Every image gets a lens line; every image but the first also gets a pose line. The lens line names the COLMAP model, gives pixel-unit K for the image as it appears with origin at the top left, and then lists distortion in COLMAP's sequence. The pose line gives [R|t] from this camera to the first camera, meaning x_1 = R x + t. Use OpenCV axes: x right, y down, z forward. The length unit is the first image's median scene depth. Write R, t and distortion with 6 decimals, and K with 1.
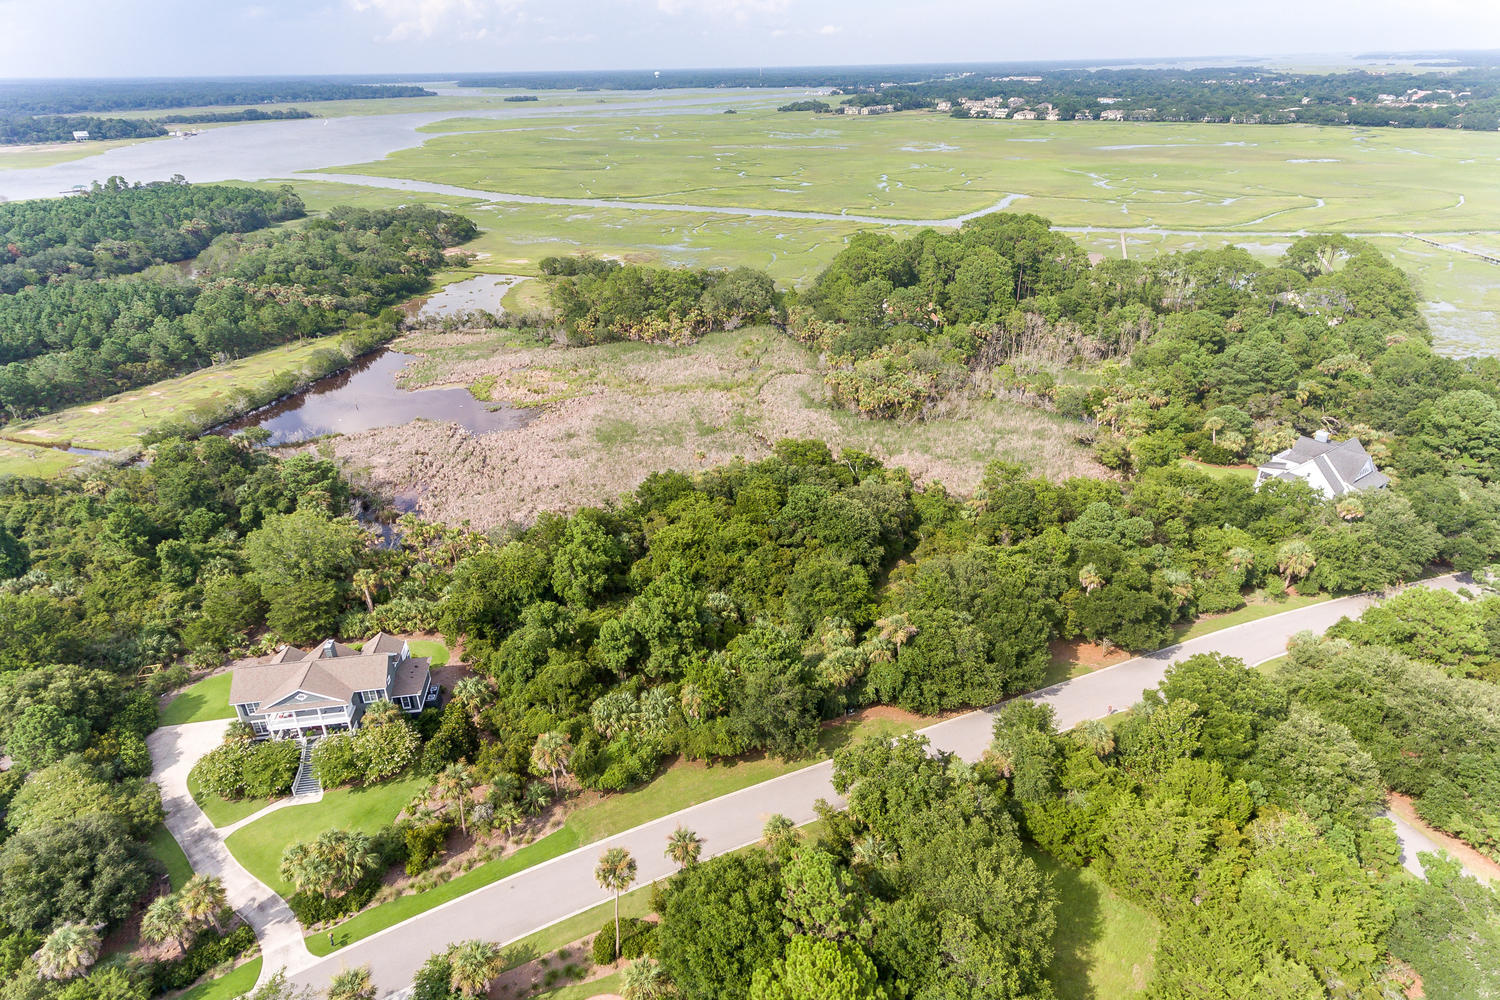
lens RADIAL K [[873.7, 0, 751.6], [0, 873.7, 496.2], [0, 0, 1]] dist [0.021384, 0.000266]
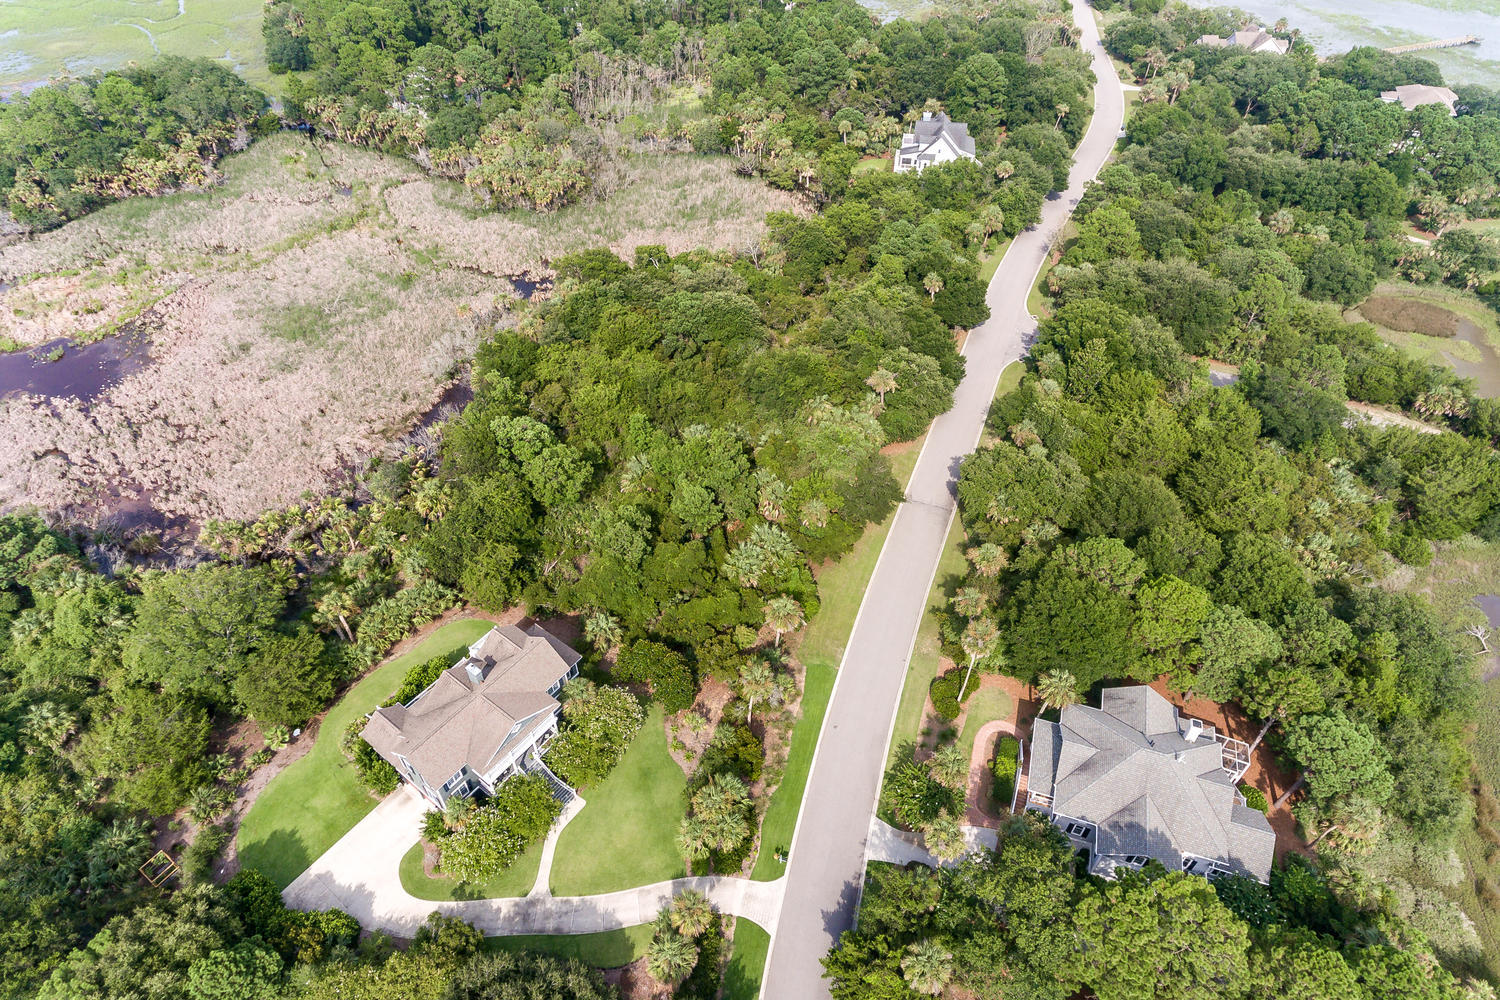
lens RADIAL K [[873.7, 0, 751.6], [0, 873.7, 496.2], [0, 0, 1]] dist [0.021384, 0.000266]
pose [[0.710966, -0.465981, 0.526677, -0.289052], [0.295845, 0.877637, 0.377133, -0.092016], [-0.637968, -0.112314, 0.761829, 0.097569]]
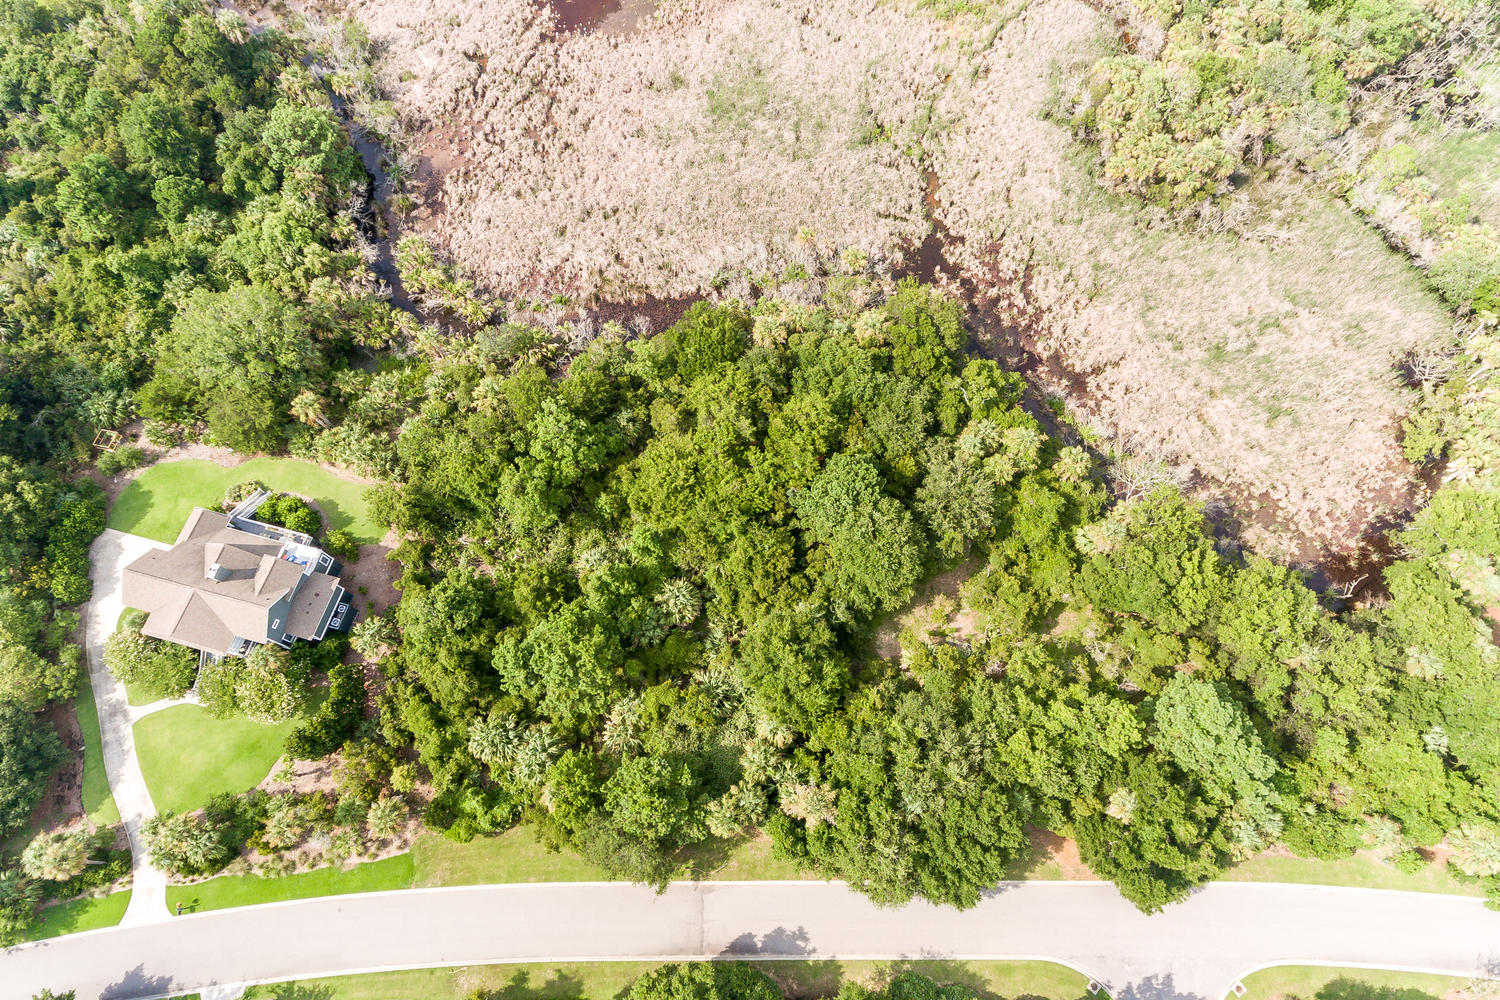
lens RADIAL K [[881.2, 0, 751.8], [0, 881.2, 494.3], [0, 0, 1]] dist [0.021065, -0.000269]
pose [[0.917883, 0.373296, -0.134690, 0.052301], [-0.184757, 0.702334, 0.687453, -0.271015], [0.351221, -0.606117, 0.713629, 0.261387]]
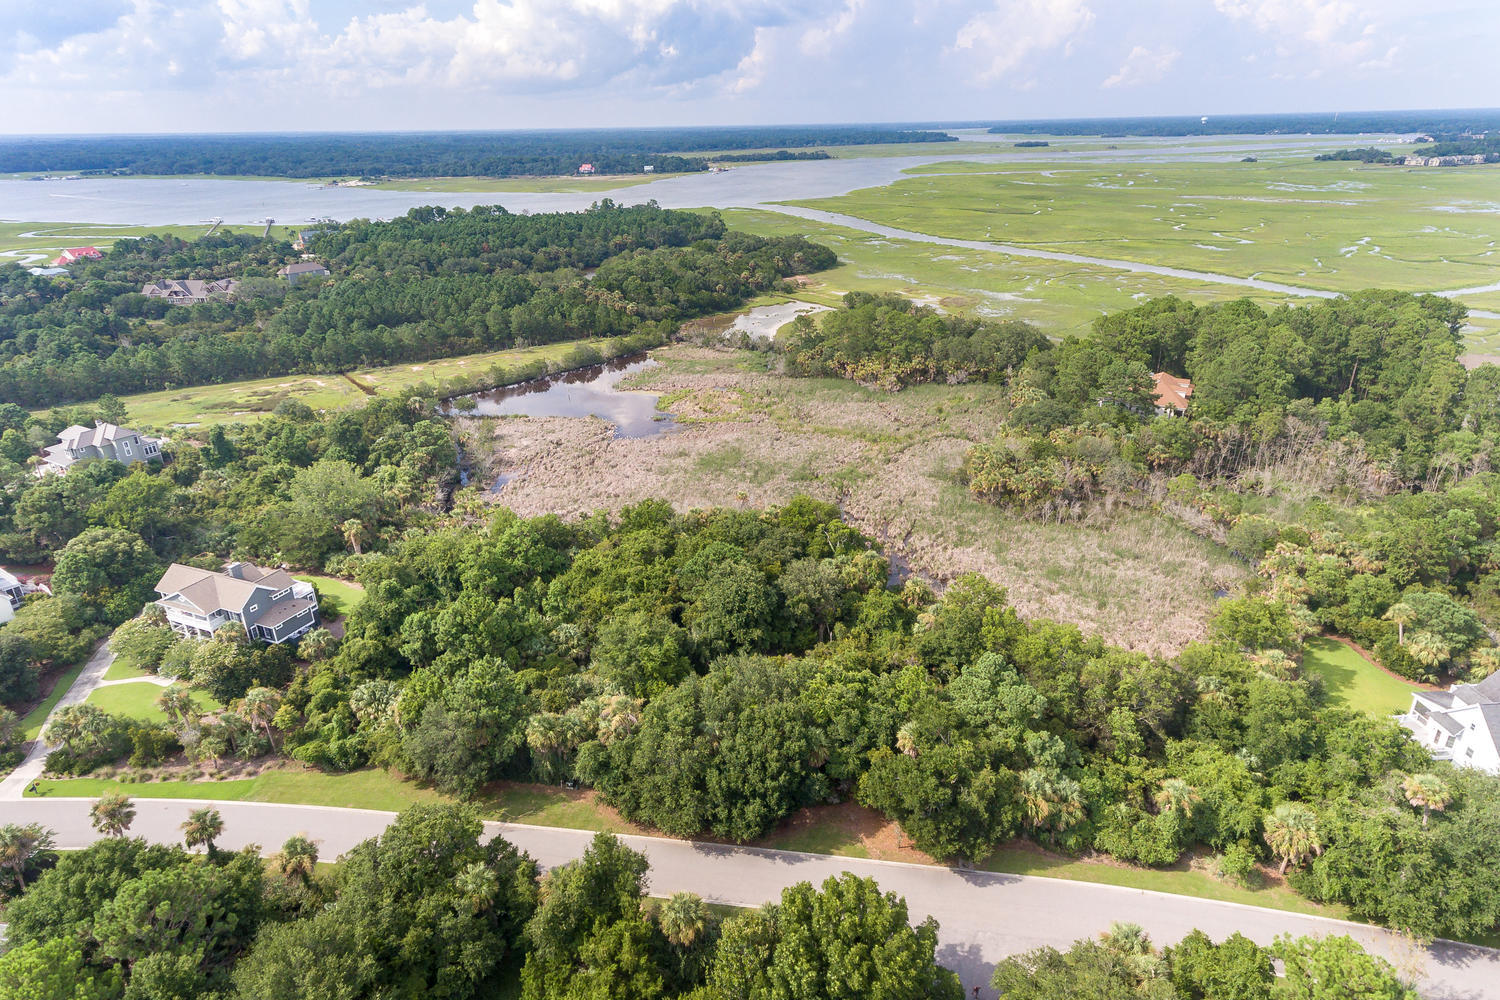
lens RADIAL K [[874.4, 0, 751.7], [0, 874.4, 491.5], [0, 0, 1]] dist [0.018993, 0.001220]
pose [[0.848900, 0.209601, -0.485218, 0.297804], [-0.233094, 0.972377, 0.012238, -0.047459], [0.474380, 0.102712, 0.874308, 0.122669]]
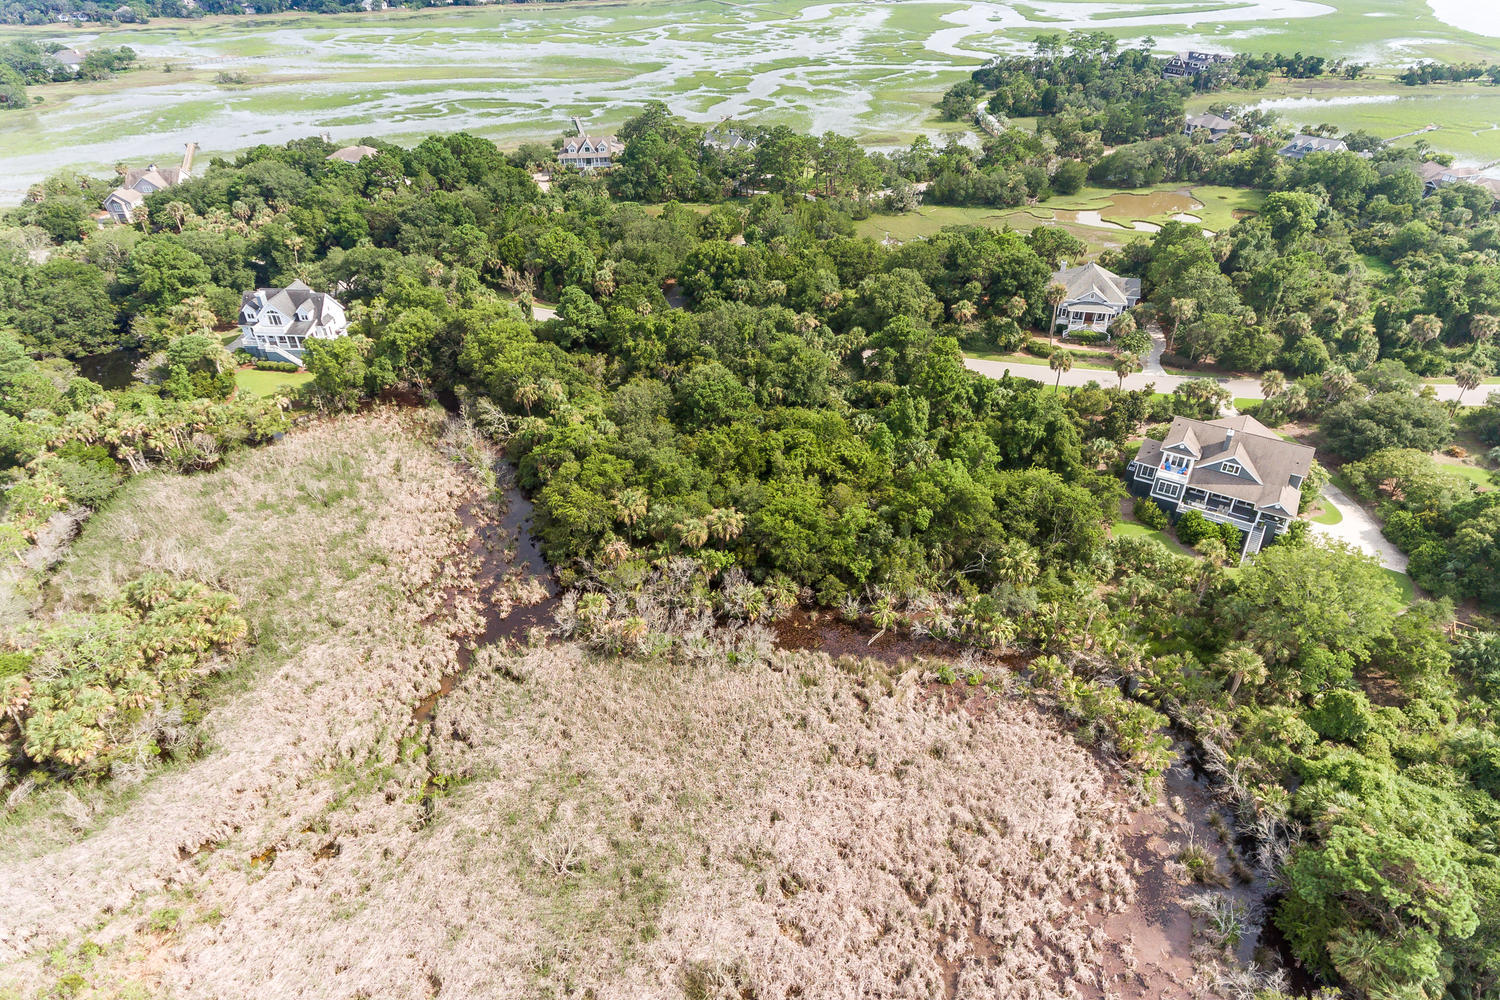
lens RADIAL K [[881.2, 0, 751.8], [0, 881.2, 494.3], [0, 0, 1]] dist [0.021065, -0.000269]
pose [[-0.756183, -0.356733, 0.548569, -0.288484], [0.304167, 0.550632, 0.777359, -0.373367], [-0.579370, 0.754682, -0.307873, 0.770097]]
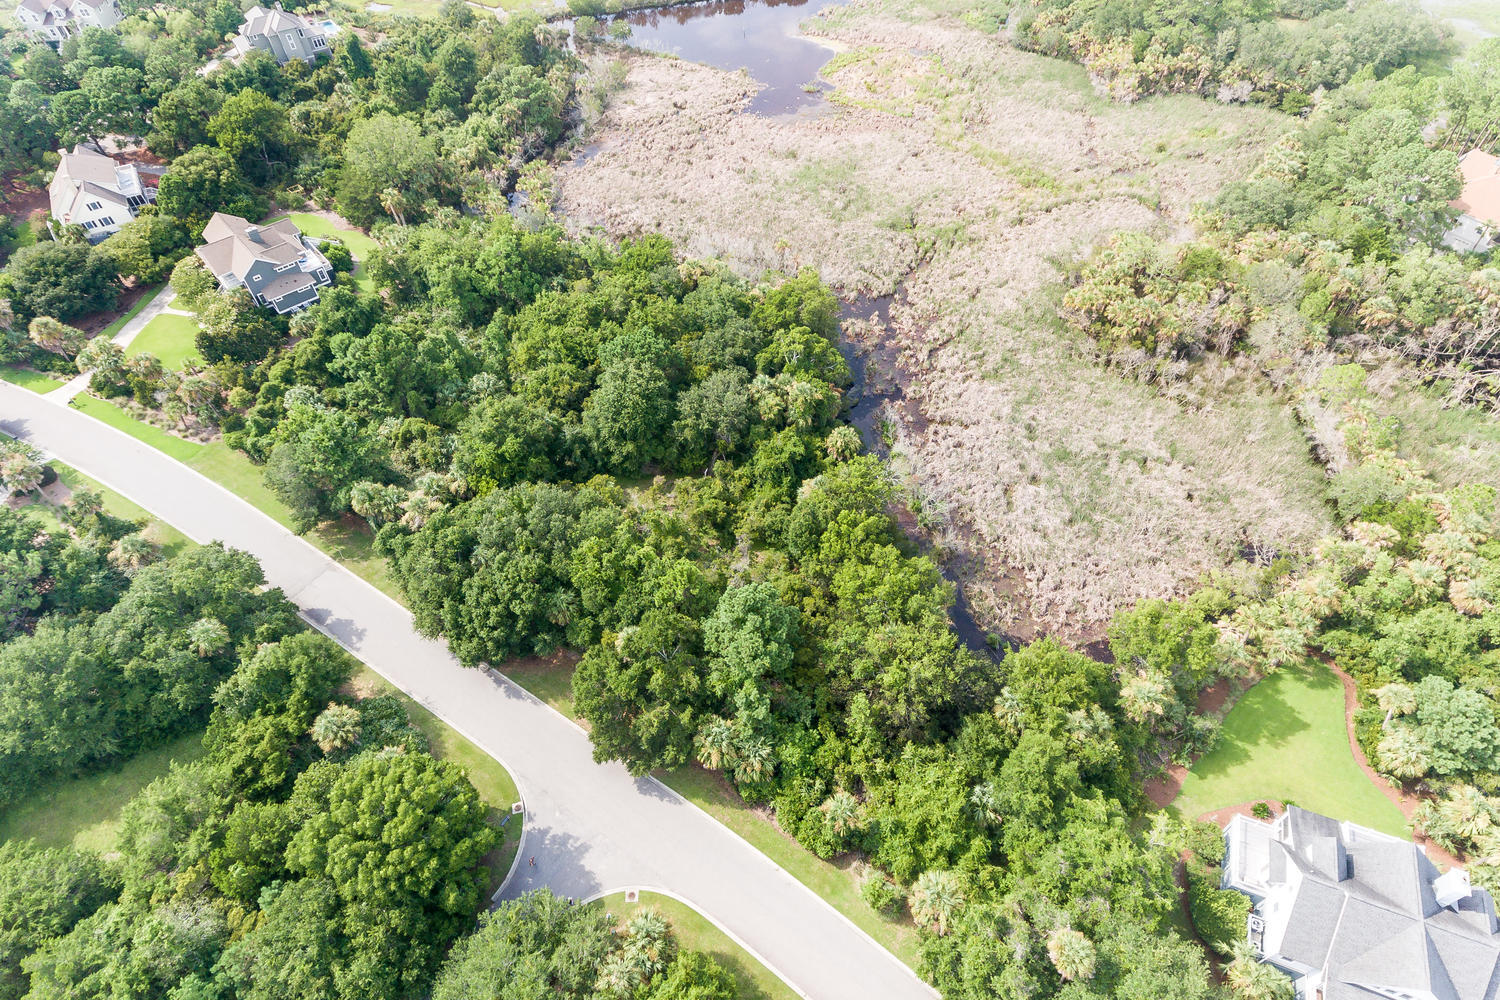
lens RADIAL K [[874.4, 0, 751.7], [0, 874.4, 491.5], [0, 0, 1]] dist [0.018993, 0.001220]
pose [[0.534209, 0.636834, -0.555935, 0.384464], [-0.358100, 0.766194, 0.533584, -0.215417], [0.765758, -0.085965, 0.637357, 0.311530]]
